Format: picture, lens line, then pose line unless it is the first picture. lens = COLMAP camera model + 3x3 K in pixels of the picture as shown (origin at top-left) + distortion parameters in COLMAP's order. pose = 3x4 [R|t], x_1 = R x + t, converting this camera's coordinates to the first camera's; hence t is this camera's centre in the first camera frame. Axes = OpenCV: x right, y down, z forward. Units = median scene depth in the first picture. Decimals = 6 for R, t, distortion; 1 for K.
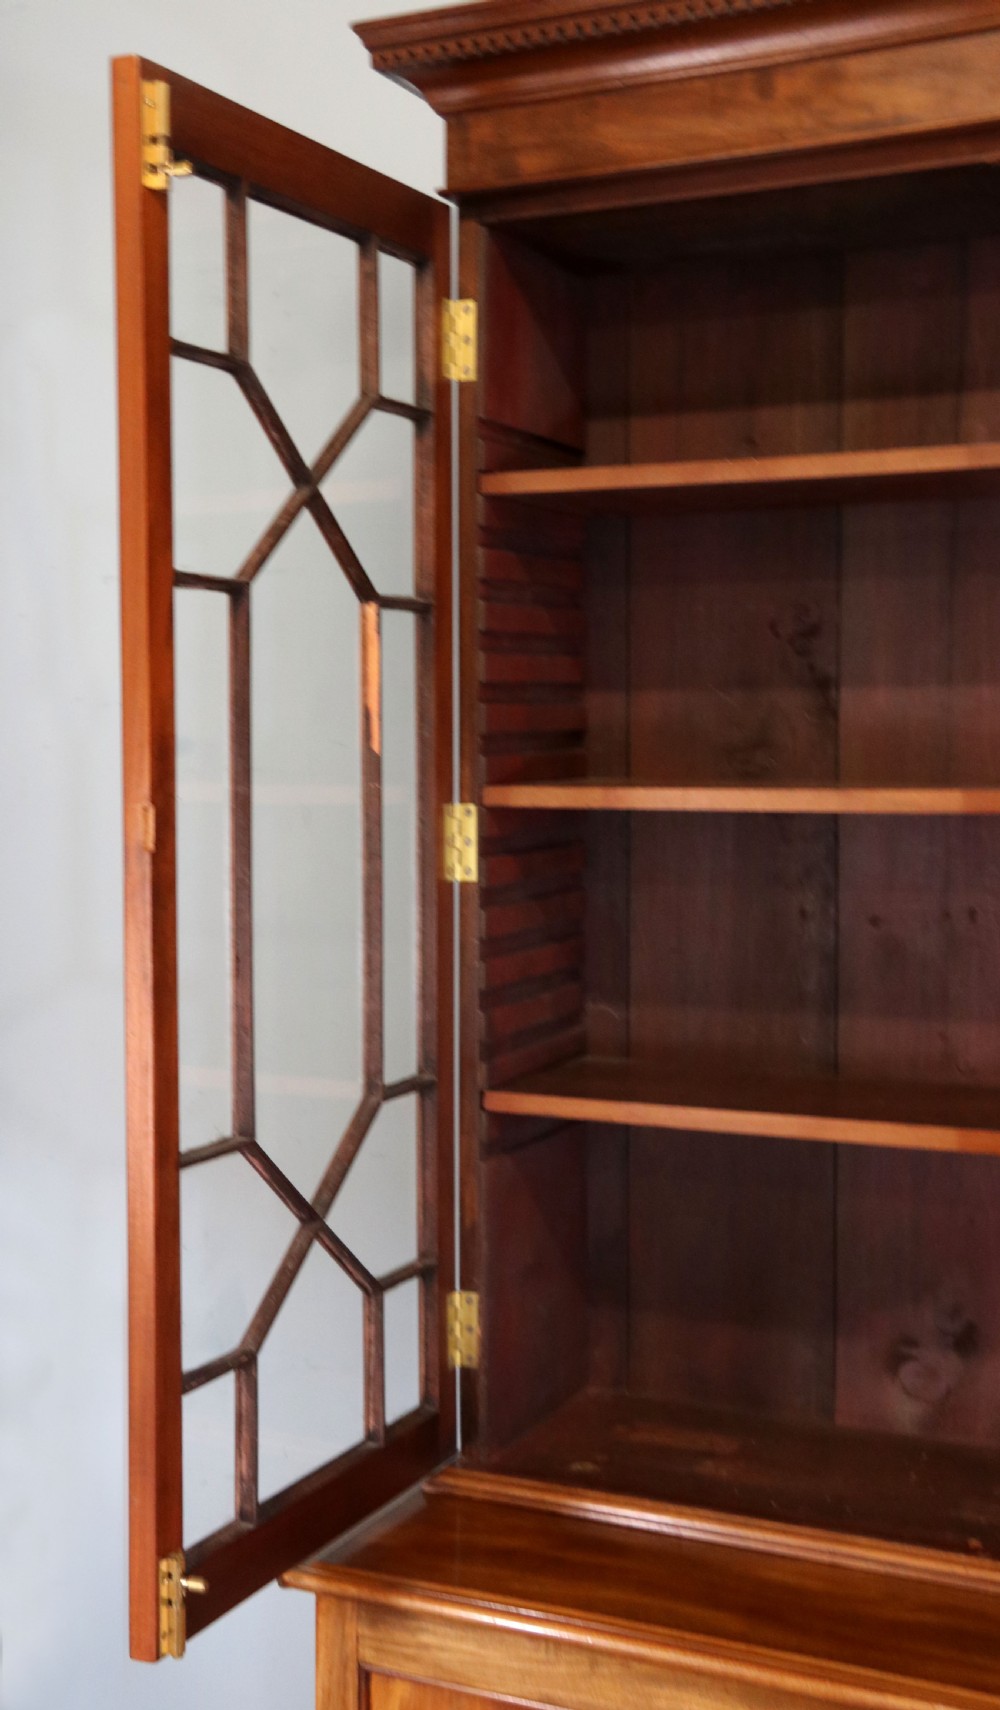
lens RADIAL K [[2134.9, 0, 397.0], [0, 2134.9, 868.5], [0, 0, 1]] dist [0.050464, 0.000000]
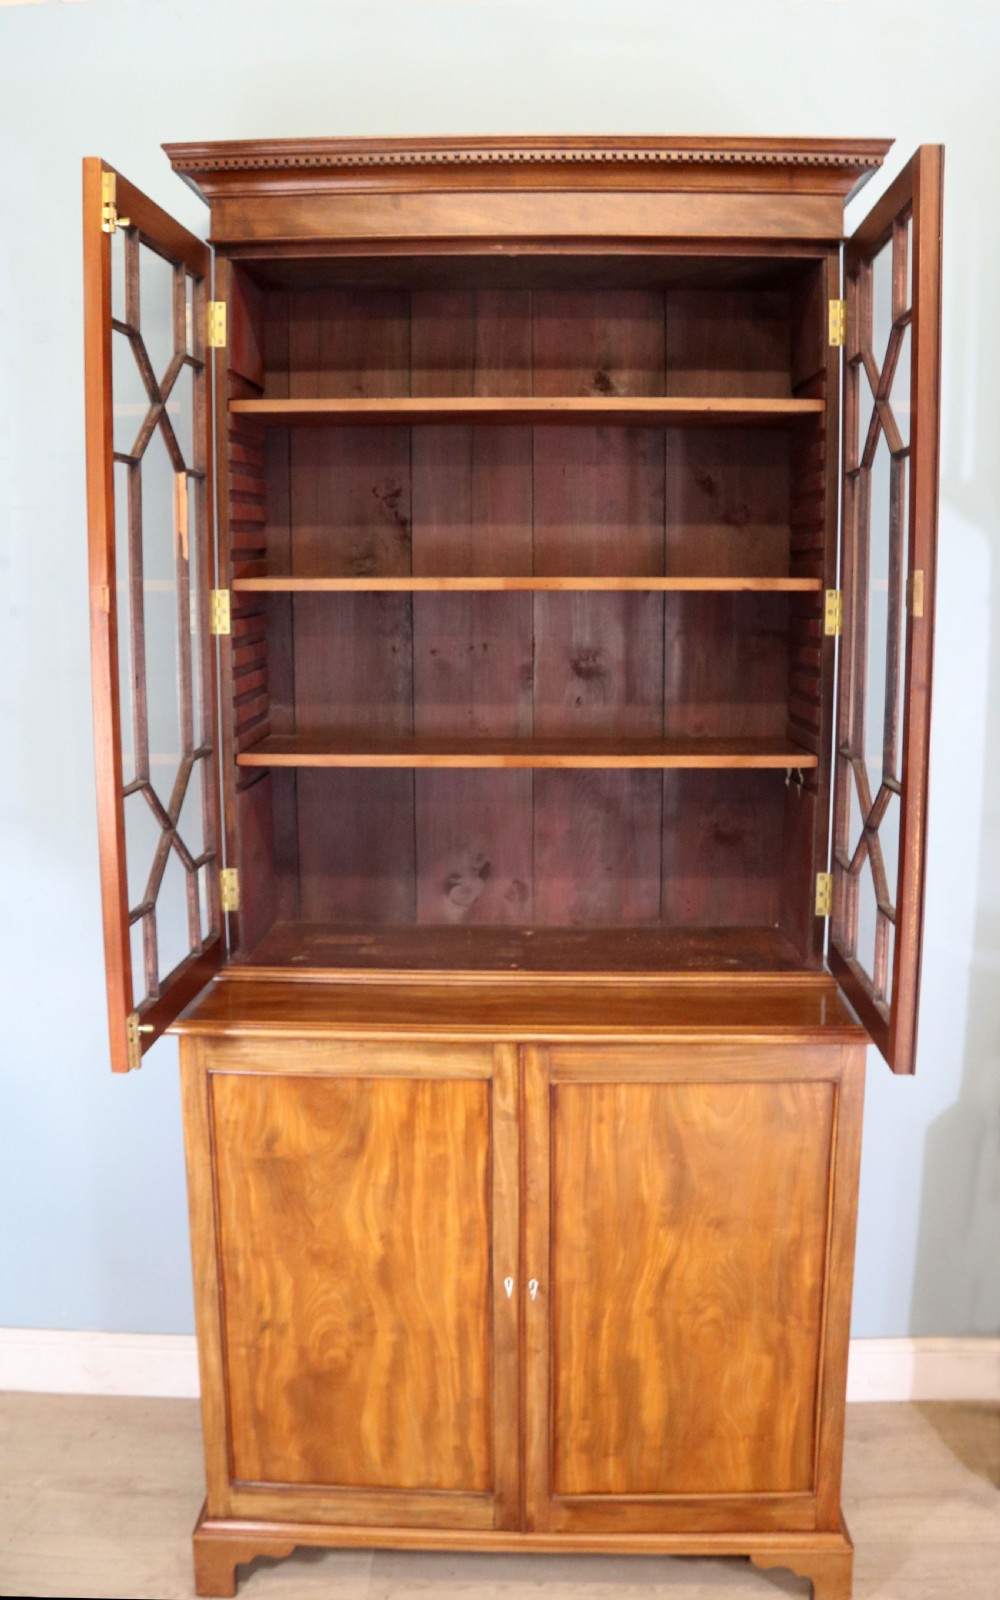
lens RADIAL K [[1333.2, 0, 499.6], [0, 1333.2, 730.8], [0, 0, 1]] dist [-0.183785, 0.121707]
pose [[0.910238, -0.048774, 0.411203, -0.211223], [0.023761, 0.997555, 0.065728, 0.019204], [-0.413403, -0.050057, 0.909171, -0.073736]]
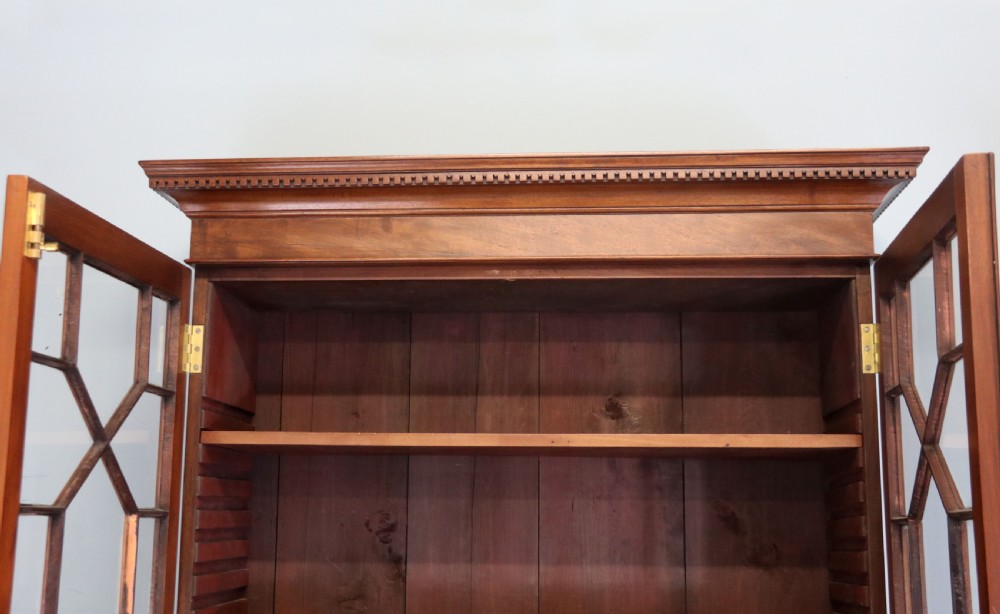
lens RADIAL K [[1212.0, 0, 491.3], [0, 1212.0, 322.8], [0, 0, 1]] dist [0.027252, 0.000000]
pose [[0.932688, 0.073232, 0.353172, -0.085634], [0.009113, 0.974074, -0.226045, -0.055491], [-0.360569, 0.214048, 0.907840, 0.077636]]
